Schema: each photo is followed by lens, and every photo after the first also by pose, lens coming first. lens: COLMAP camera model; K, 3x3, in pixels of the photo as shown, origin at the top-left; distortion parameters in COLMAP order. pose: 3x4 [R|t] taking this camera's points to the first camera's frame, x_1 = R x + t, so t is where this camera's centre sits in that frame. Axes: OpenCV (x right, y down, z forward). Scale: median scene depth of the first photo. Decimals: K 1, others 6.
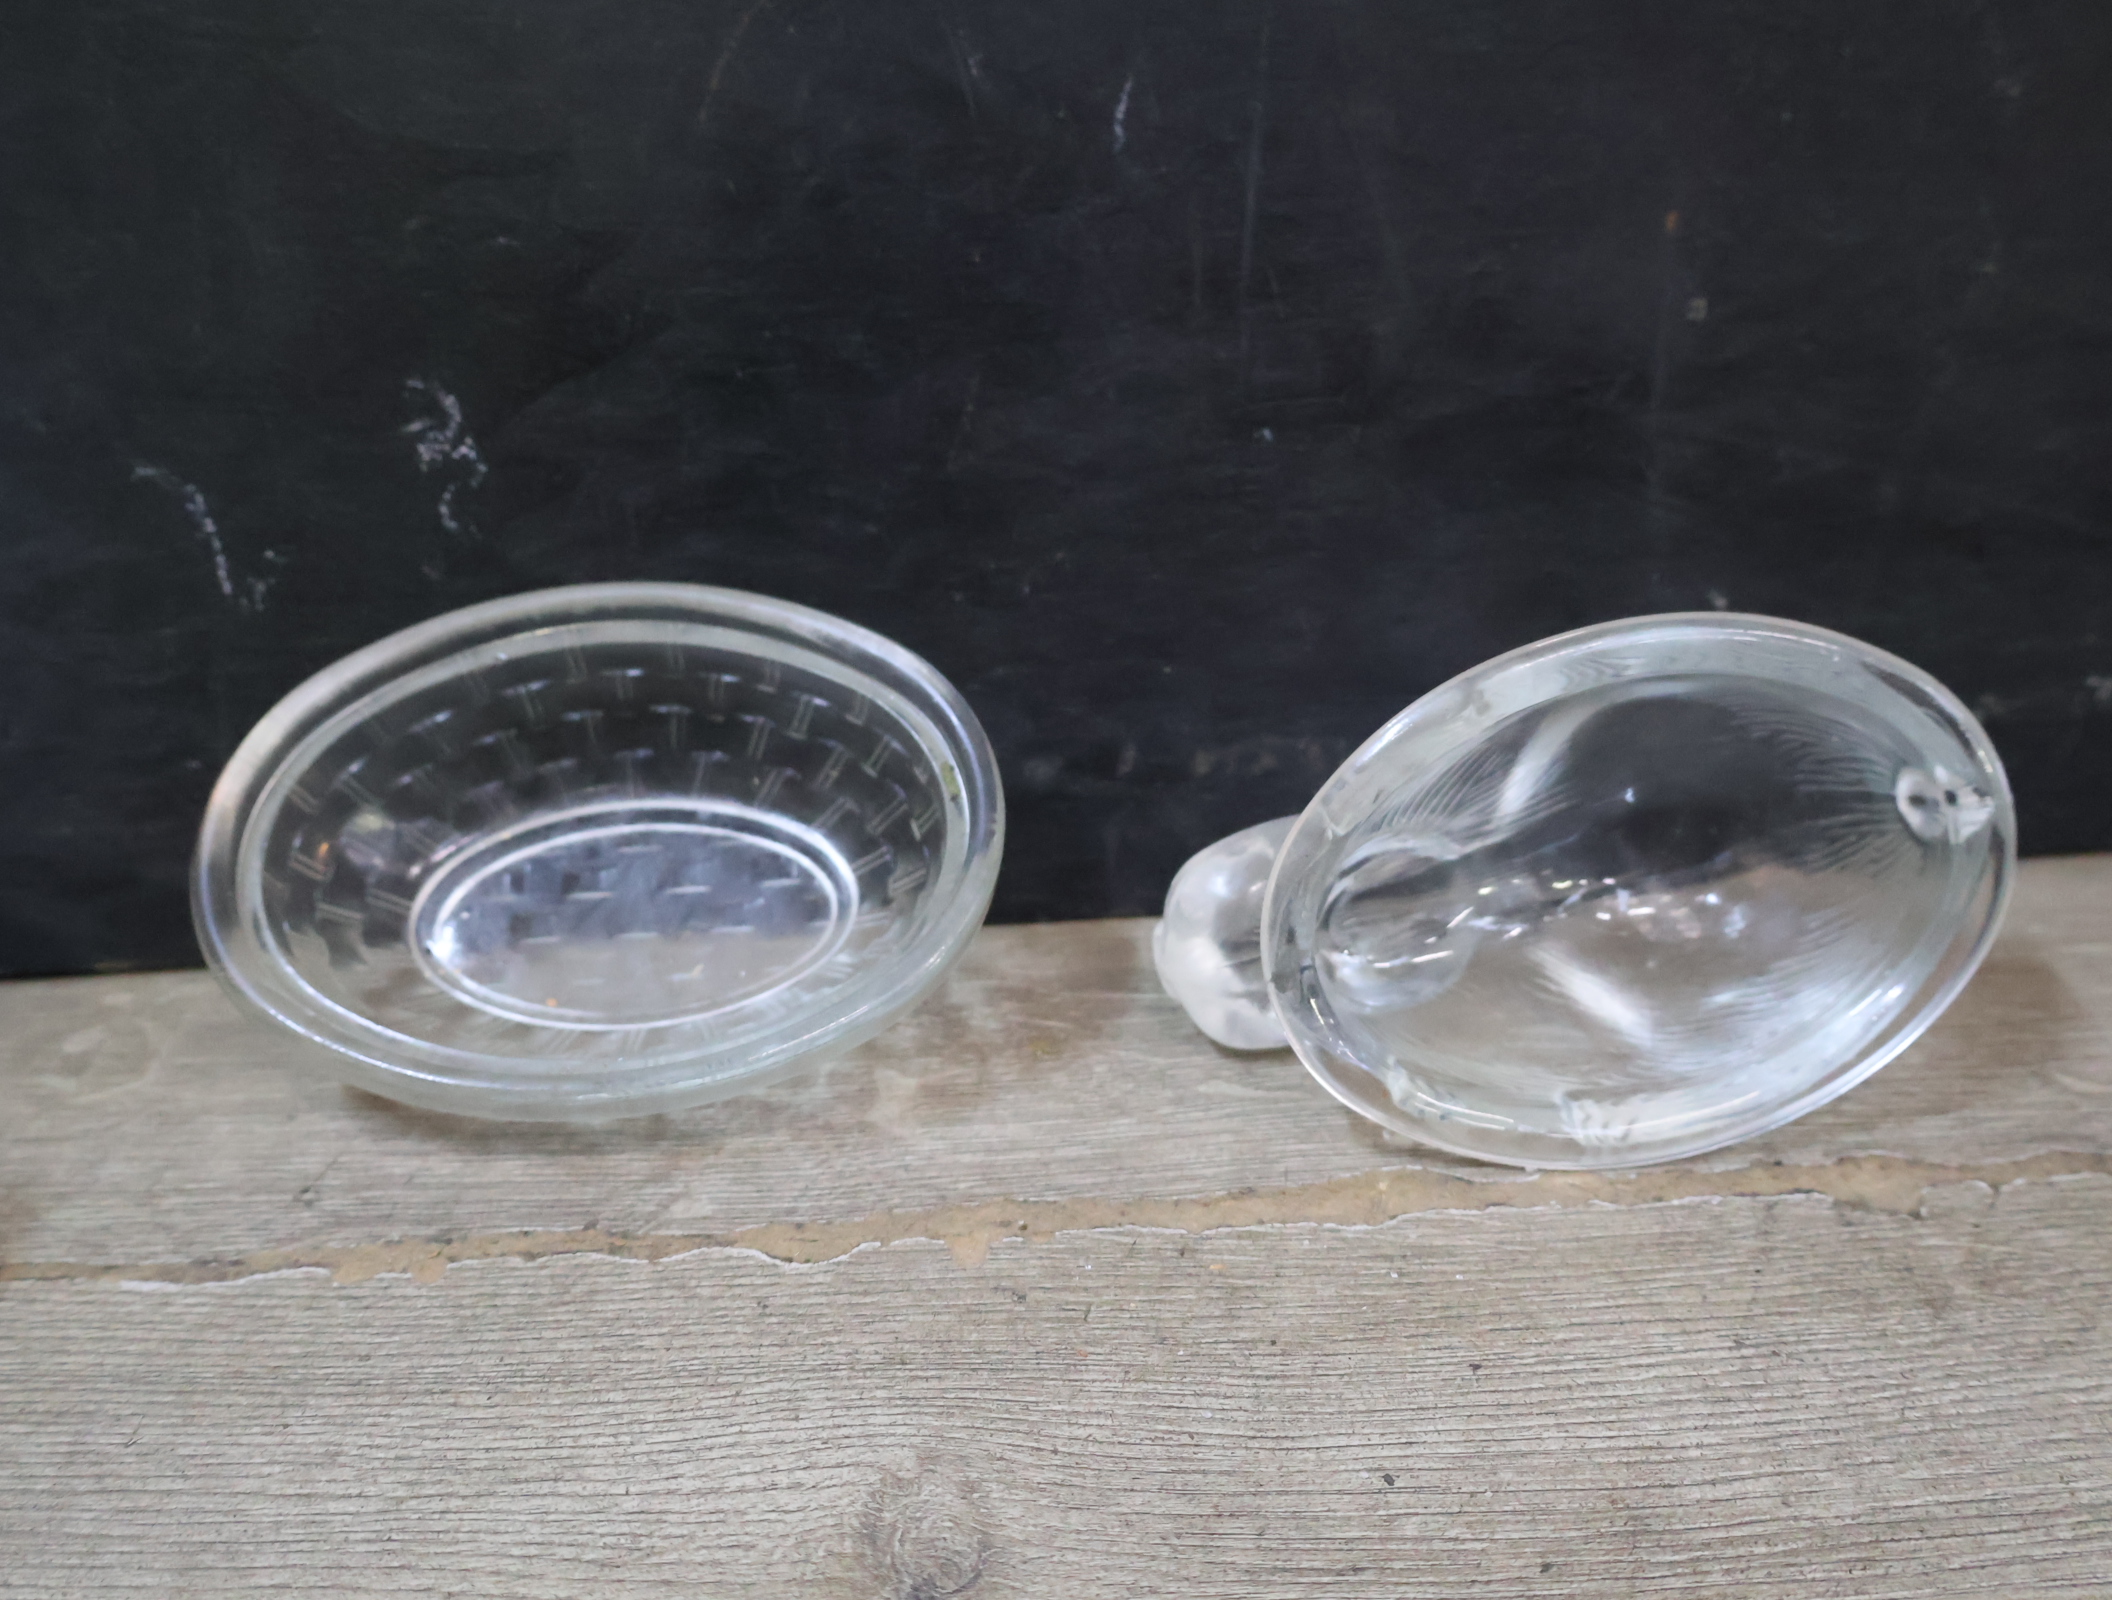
lens RADIAL K [[2164.4, 0, 1057.6], [0, 2164.4, 788.0], [0, 0, 1]] dist [0.011848, 0.000000]
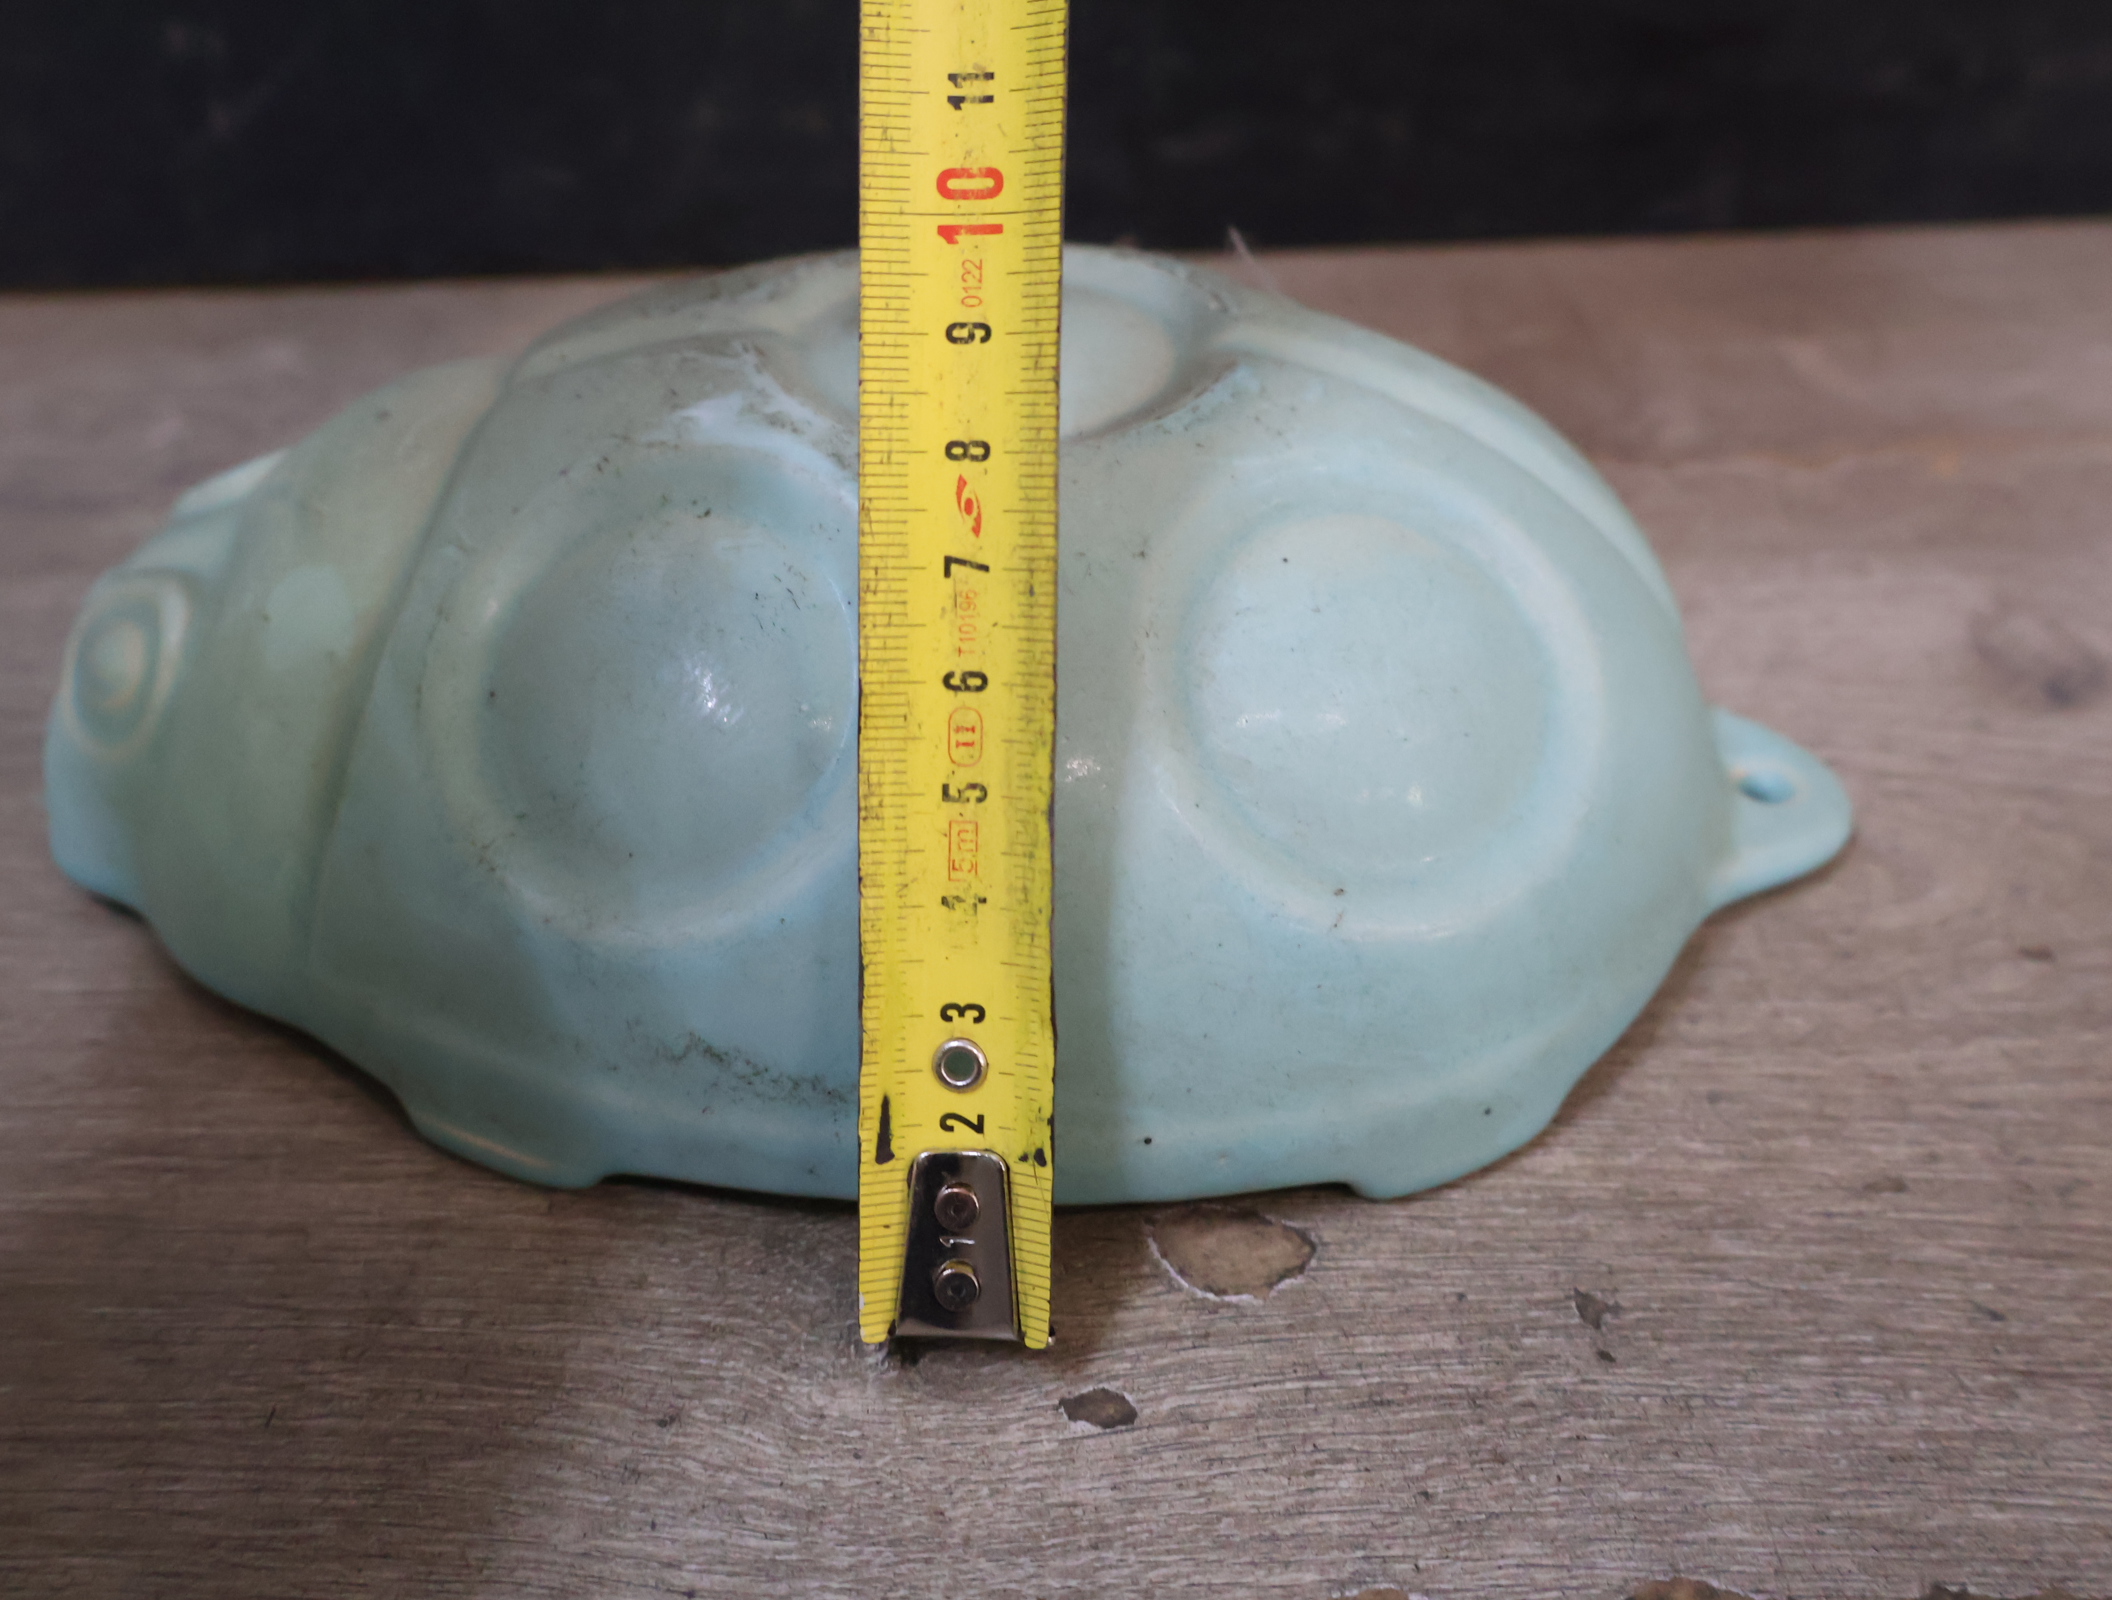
lens RADIAL K [[2164.4, 0, 1051.6], [0, 2164.4, 803.7], [0, 0, 1]] dist [0.011848, 0.000000]
pose [[0.999750, 0.020621, -0.008649, -0.482686], [-0.018373, 0.977974, 0.207916, 0.151072], [0.012746, -0.207705, 0.978108, -0.163442]]
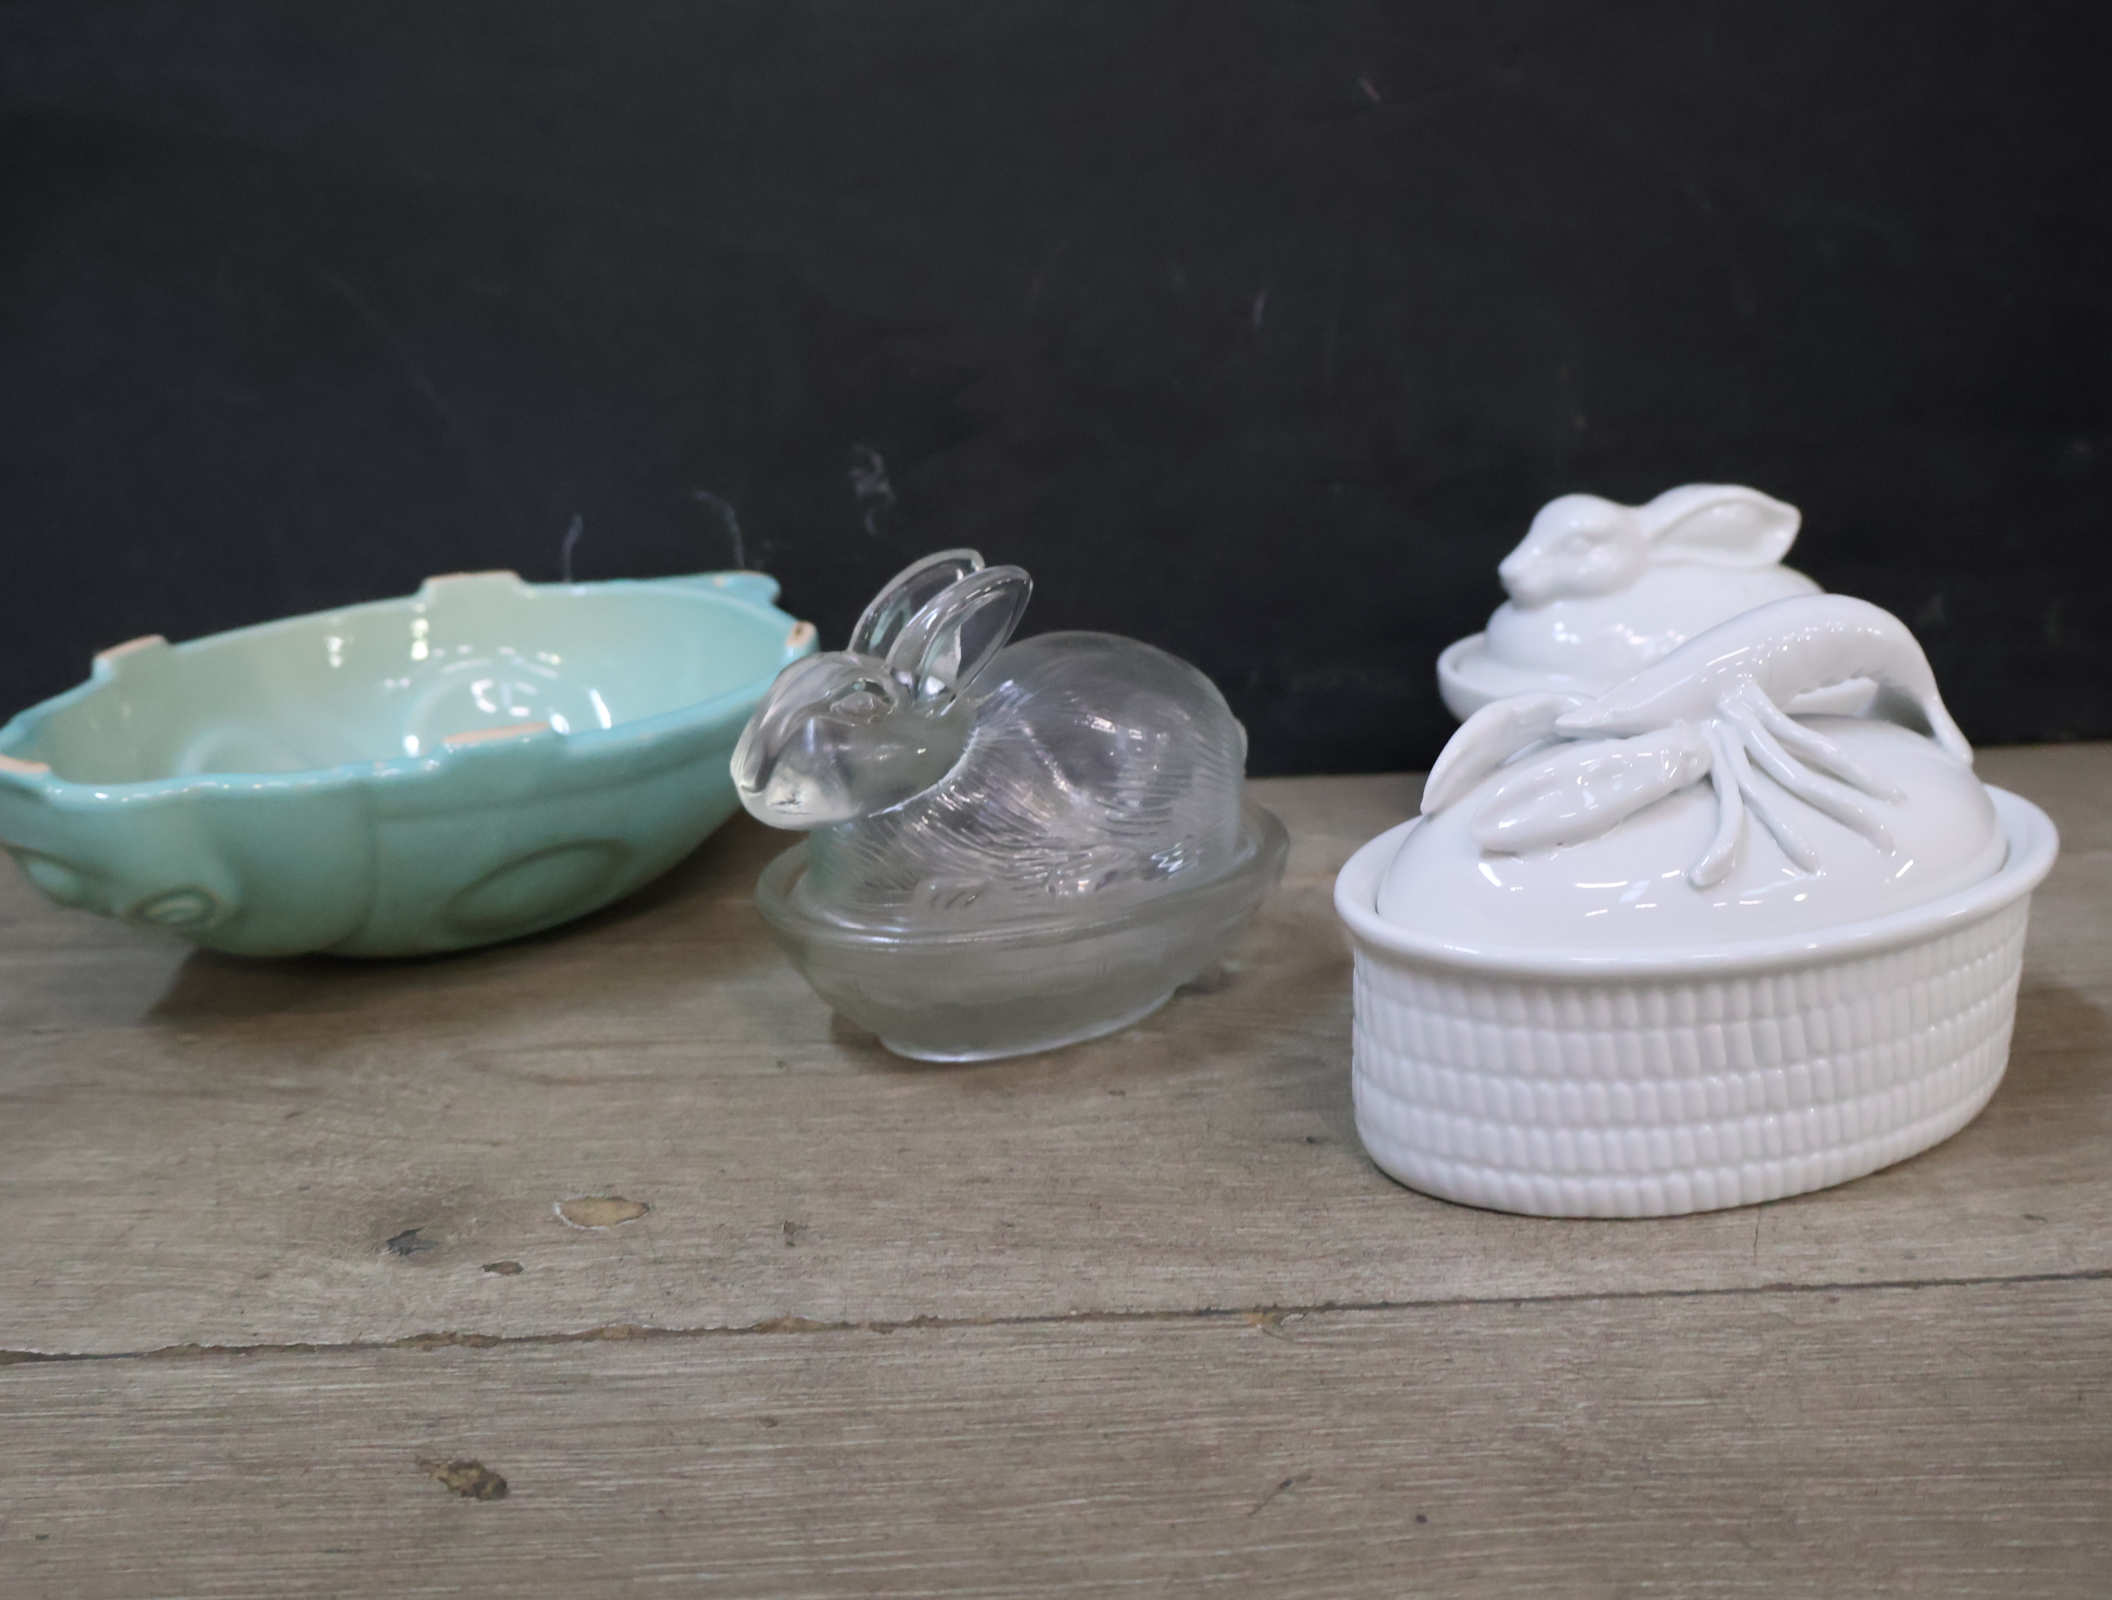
lens RADIAL K [[2164.4, 0, 1048.0], [0, 2164.4, 834.6], [0, 0, 1]] dist [0.011848, 0.000000]
pose [[0.999658, 0.015787, 0.020839, -0.192131], [-0.013075, 0.992150, -0.124371, 0.380101], [-0.022639, 0.124057, 0.992017, -0.793247]]
